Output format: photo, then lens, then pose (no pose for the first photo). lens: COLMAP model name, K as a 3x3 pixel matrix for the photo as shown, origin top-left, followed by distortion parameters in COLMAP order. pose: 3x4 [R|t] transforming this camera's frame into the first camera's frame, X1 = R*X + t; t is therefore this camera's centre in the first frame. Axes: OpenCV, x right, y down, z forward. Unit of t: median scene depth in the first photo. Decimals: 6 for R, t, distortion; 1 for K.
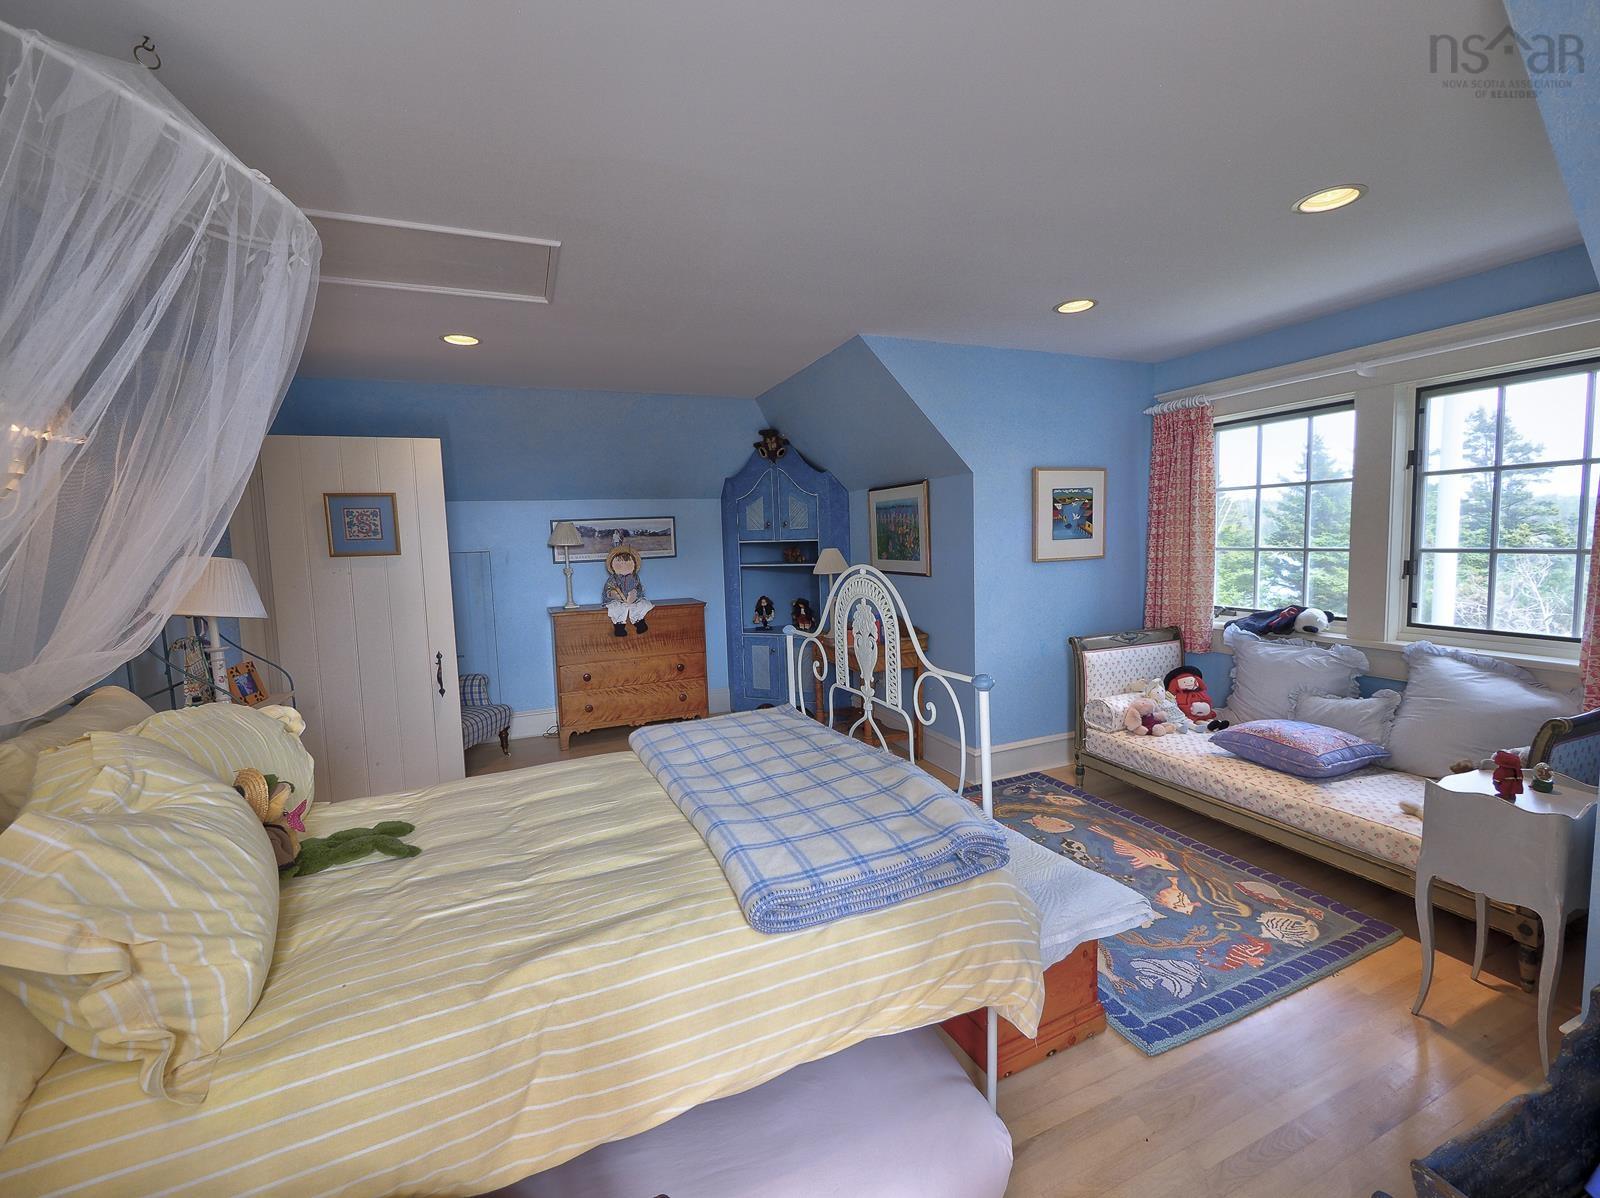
lens RADIAL K [[672.7, 0, 800.0], [0, 672.7, 599.0], [0, 0, 1]] dist [-0.001763, -0.000142]
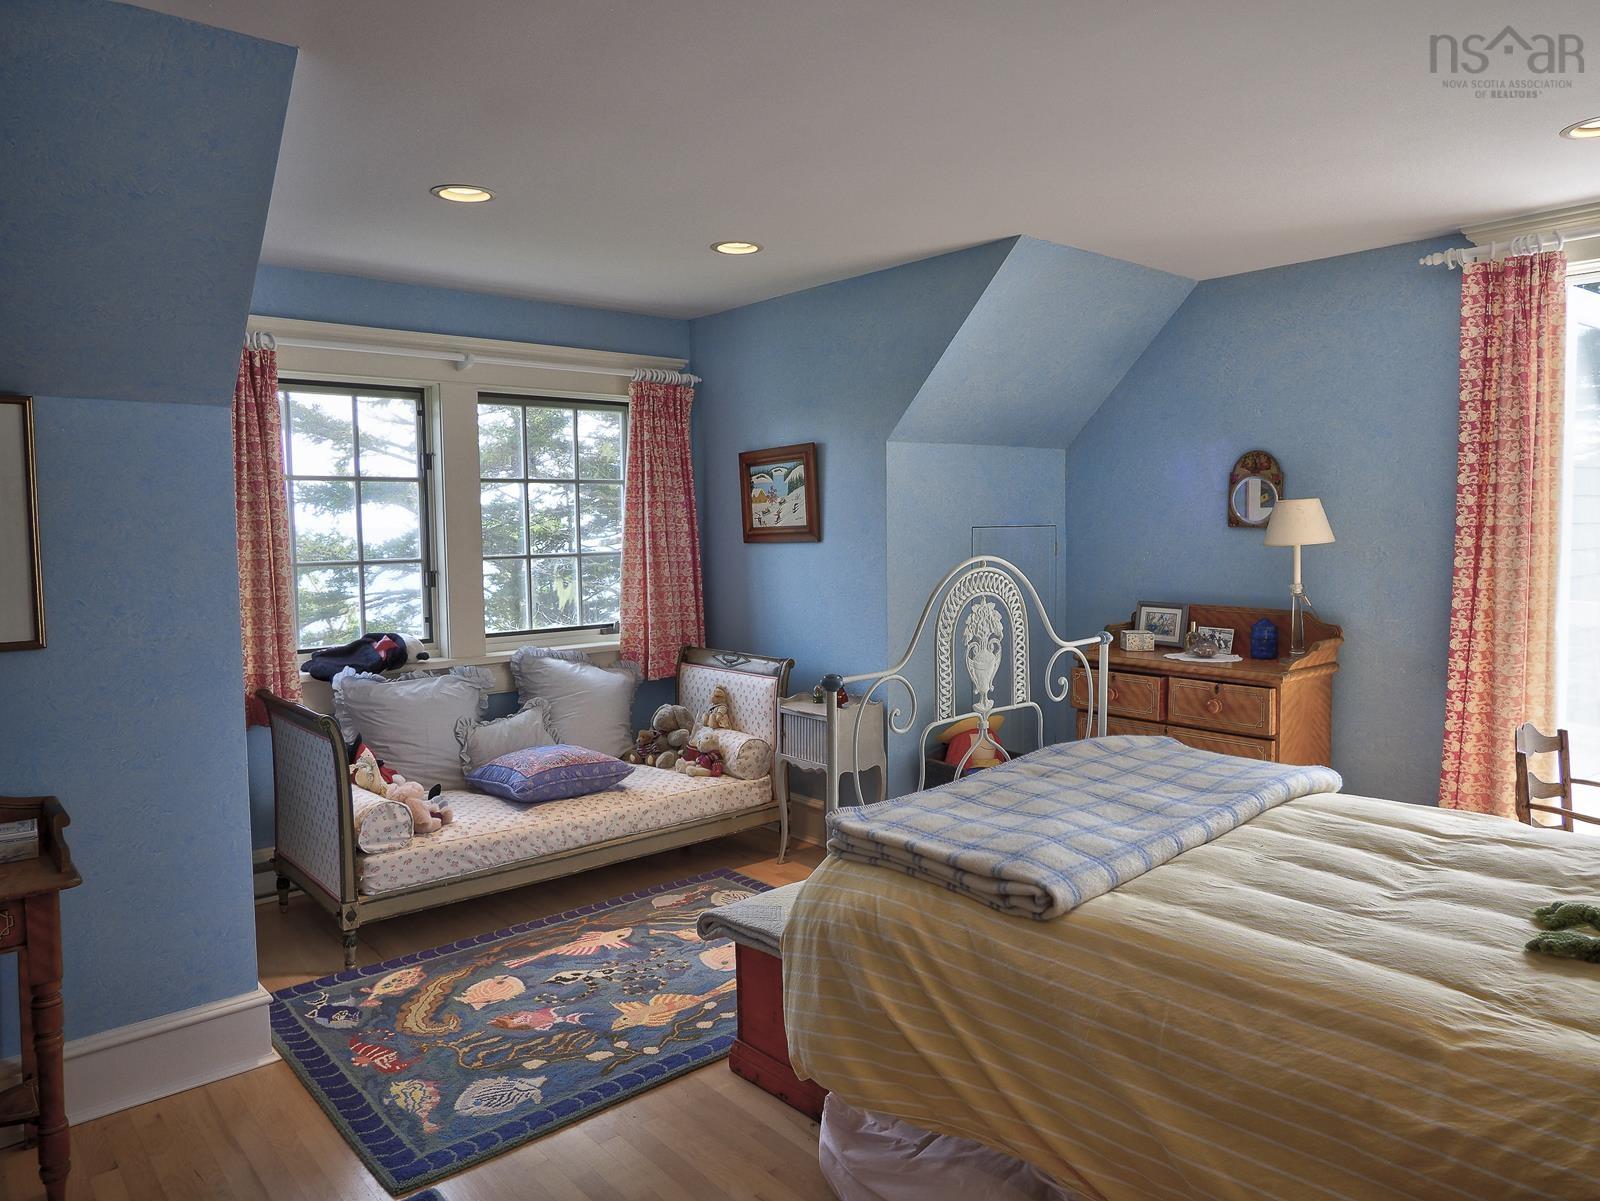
lens RADIAL K [[1105.6, 0, 800.0], [0, 1105.6, 600.5], [0, 0, 1]] dist [-0.001472, -0.000598]
pose [[-0.309890, -0.037471, 0.950034, -0.767700], [0.113680, 0.990595, 0.076152, -0.084442], [-0.943952, 0.131598, -0.302716, 1.097957]]
